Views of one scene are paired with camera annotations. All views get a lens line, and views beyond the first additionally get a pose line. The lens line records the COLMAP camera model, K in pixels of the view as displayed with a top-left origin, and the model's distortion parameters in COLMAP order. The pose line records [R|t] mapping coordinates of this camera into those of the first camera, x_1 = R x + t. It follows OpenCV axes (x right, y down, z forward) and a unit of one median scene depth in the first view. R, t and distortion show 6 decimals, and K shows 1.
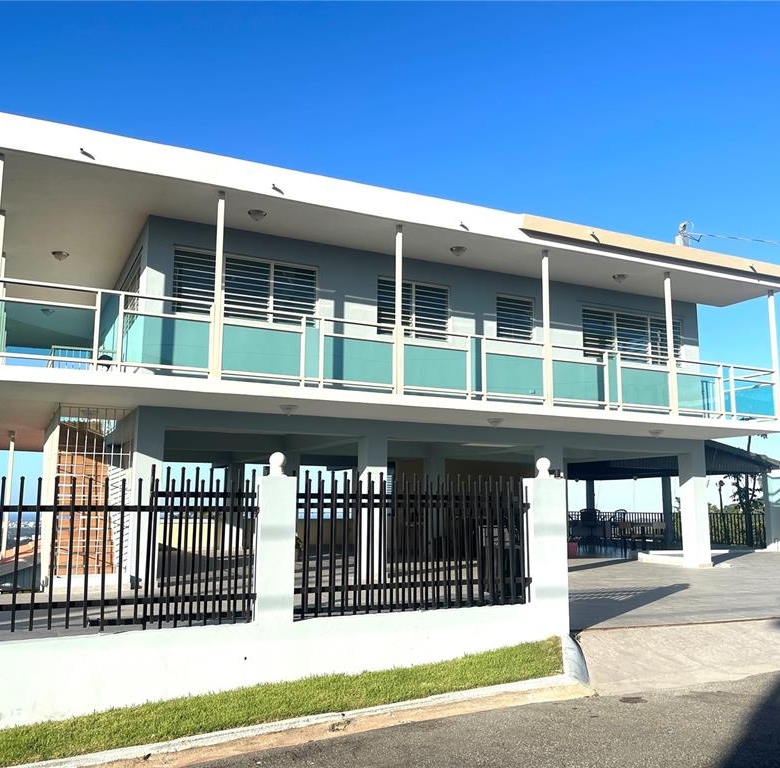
lens RADIAL K [[768.8, 0, 398.5], [0, 768.8, 392.0], [0, 0, 1]] dist [0.052654, -0.057343]
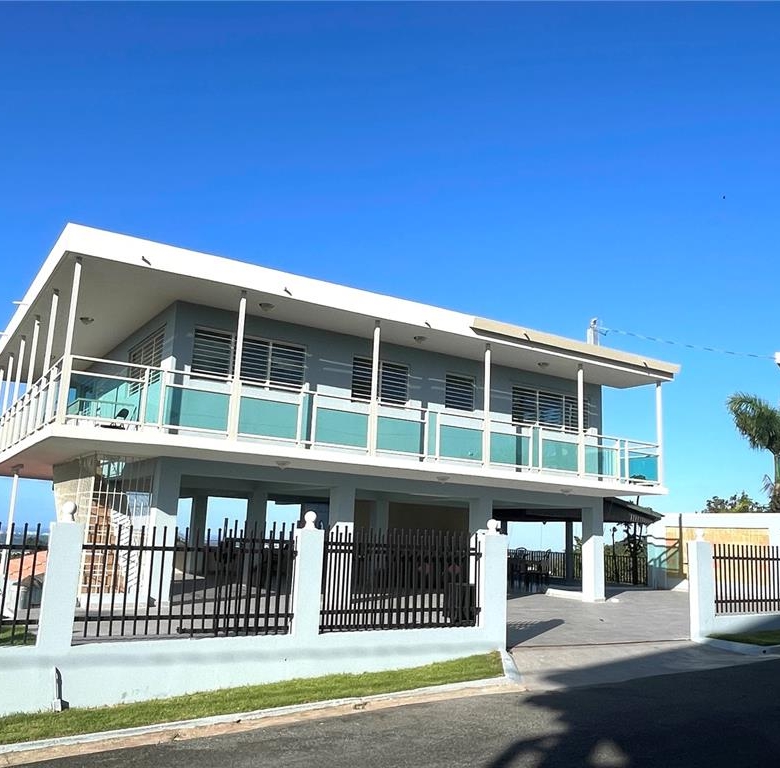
lens RADIAL K [[760.6, 0, 390.0], [0, 760.6, 384.0], [0, 0, 1]] dist [-0.002267, -0.001675]
pose [[0.993067, 0.057776, 0.102367, -0.094613], [-0.053014, 0.997408, -0.048645, -0.051485], [-0.104912, 0.042881, 0.993557, -0.216243]]
